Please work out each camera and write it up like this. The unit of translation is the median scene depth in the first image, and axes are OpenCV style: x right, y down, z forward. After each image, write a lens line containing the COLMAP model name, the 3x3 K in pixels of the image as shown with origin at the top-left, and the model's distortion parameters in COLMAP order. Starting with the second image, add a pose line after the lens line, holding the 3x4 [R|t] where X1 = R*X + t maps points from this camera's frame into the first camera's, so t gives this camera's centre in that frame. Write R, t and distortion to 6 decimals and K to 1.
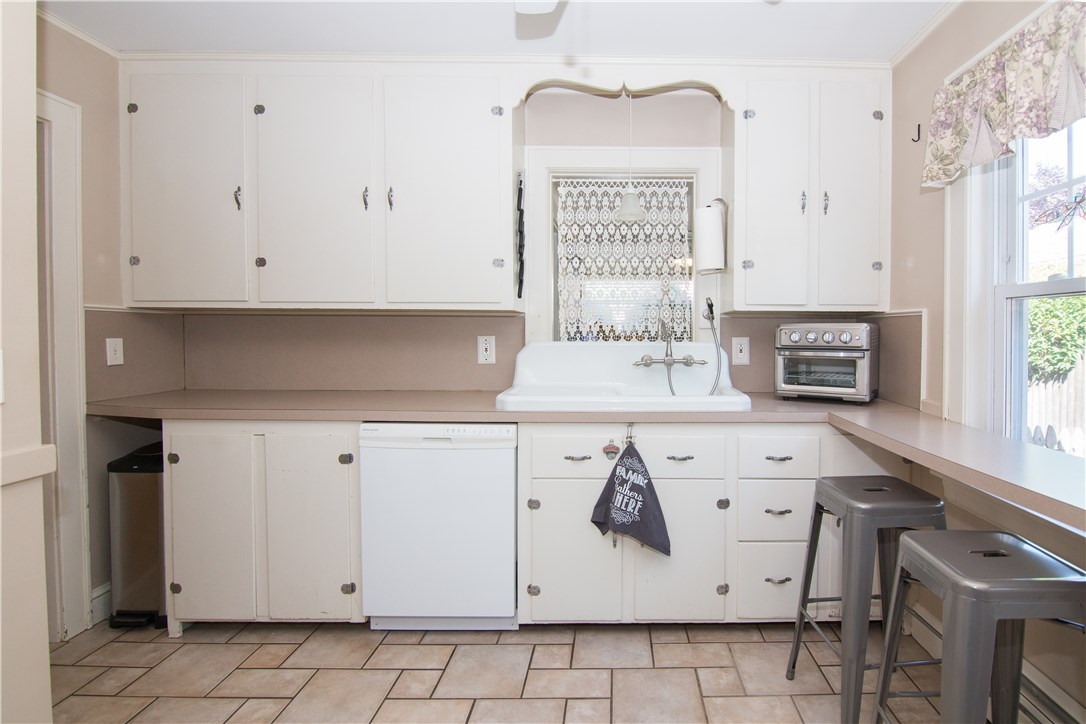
lens RADIAL K [[525.9, 0, 582.3], [0, 525.9, 338.7], [0, 0, 1]] dist [0.002672, -0.009773]
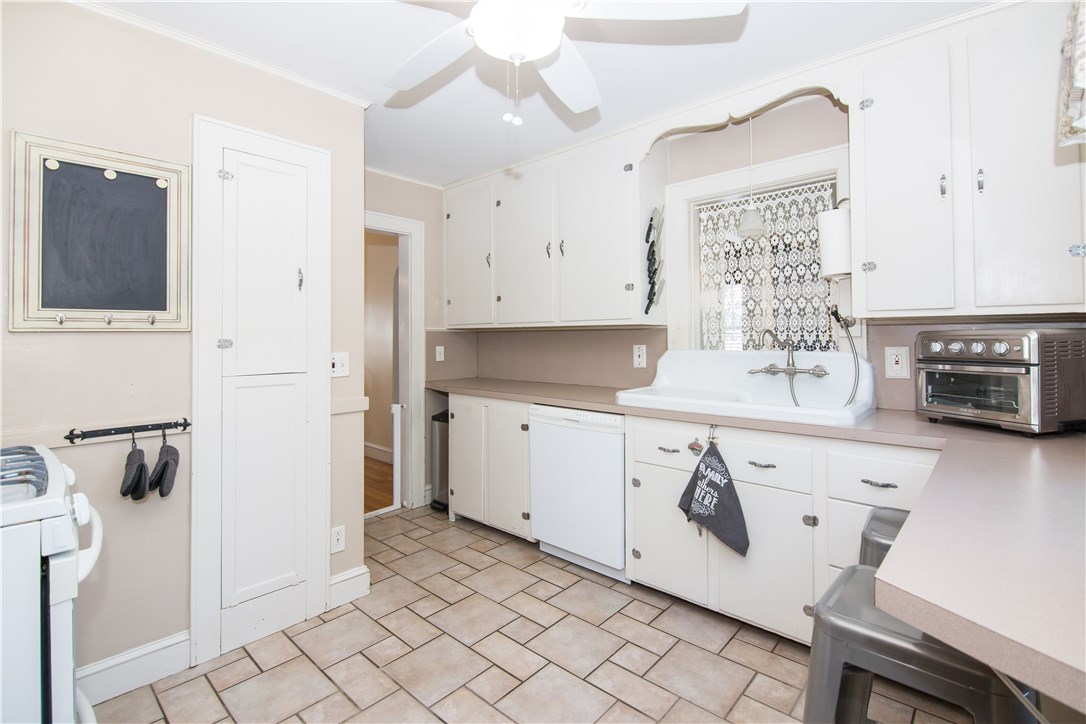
lens RADIAL K [[493.1, 0, 545.5], [0, 493.1, 329.1], [0, 0, 1]] dist [-0.001812, -0.000189]
pose [[0.737499, -0.020634, -0.675033, 0.526766], [-0.004115, 0.999377, -0.035044, -0.001705], [0.675336, 0.028623, 0.736955, 0.001160]]
